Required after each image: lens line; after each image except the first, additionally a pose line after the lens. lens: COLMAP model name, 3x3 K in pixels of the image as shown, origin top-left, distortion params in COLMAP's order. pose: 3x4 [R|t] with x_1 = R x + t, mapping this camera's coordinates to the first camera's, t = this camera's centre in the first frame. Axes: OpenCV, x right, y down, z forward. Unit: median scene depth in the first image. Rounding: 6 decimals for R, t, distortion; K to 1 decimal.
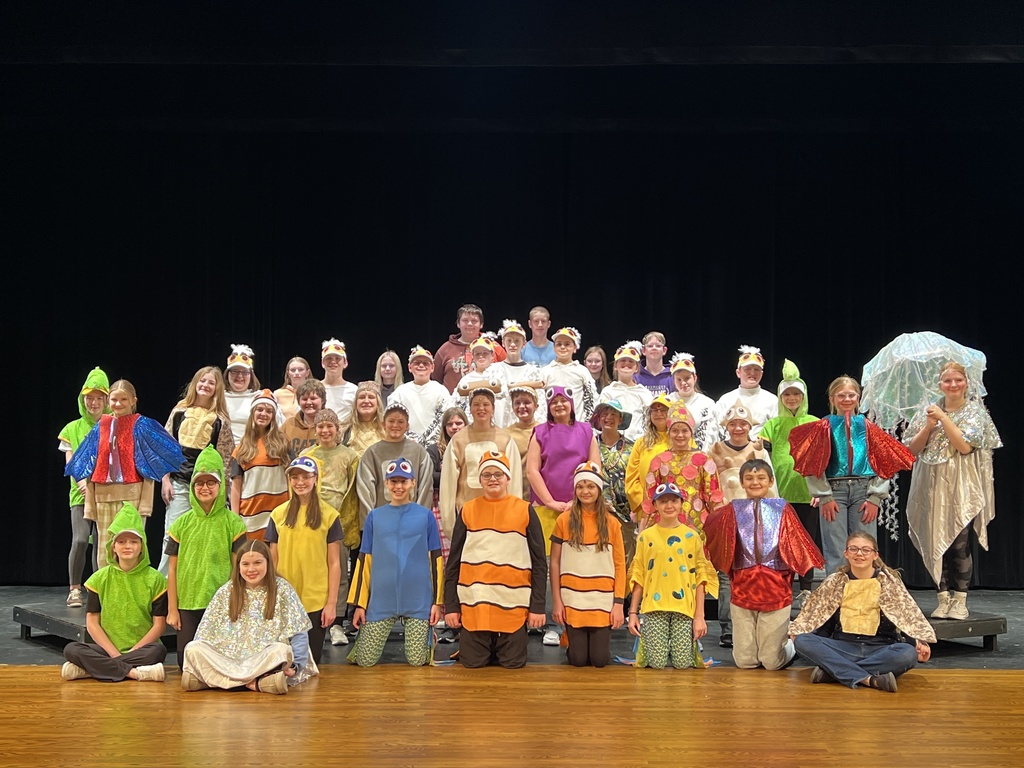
lens RADIAL K [[1274.0, 0, 516.4], [0, 1274.0, 377.5], [0, 0, 1]] dist [0.045814, 0.000000]
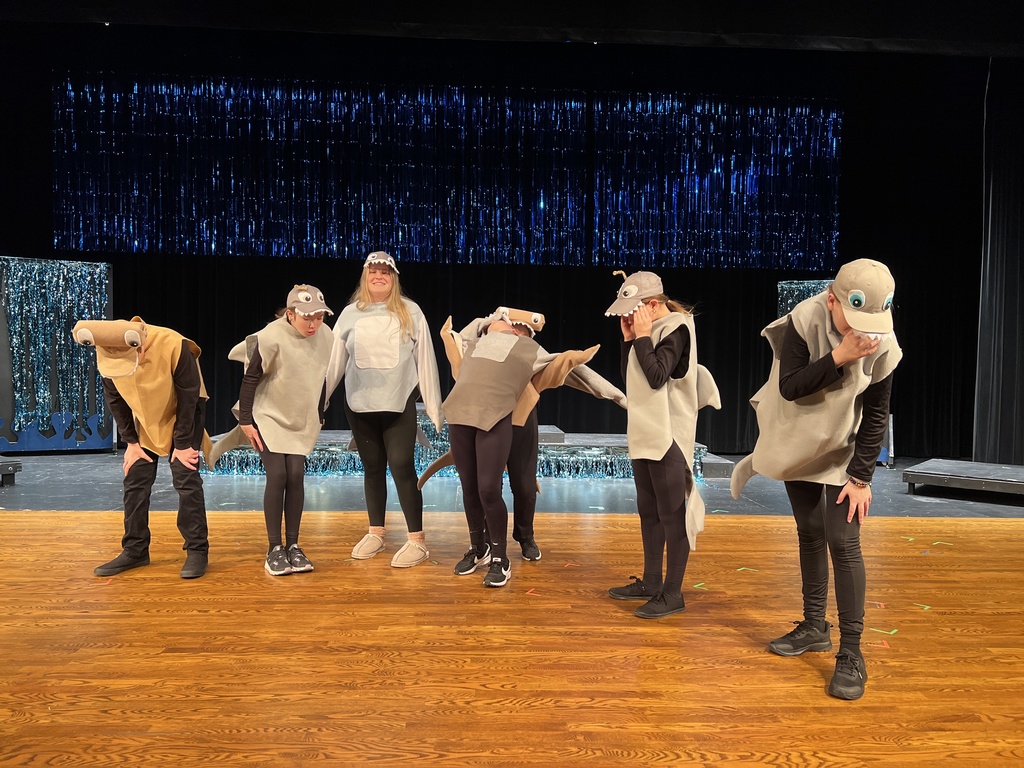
lens RADIAL K [[826.2, 0, 511.2], [0, 826.2, 373.1], [0, 0, 1]] dist [0.042458, -0.050072]
pose [[0.997622, 0.013921, 0.067506, 0.000578], [-0.018237, 0.997800, 0.063742, 0.045485], [-0.066470, -0.064821, 0.995681, 0.247860]]
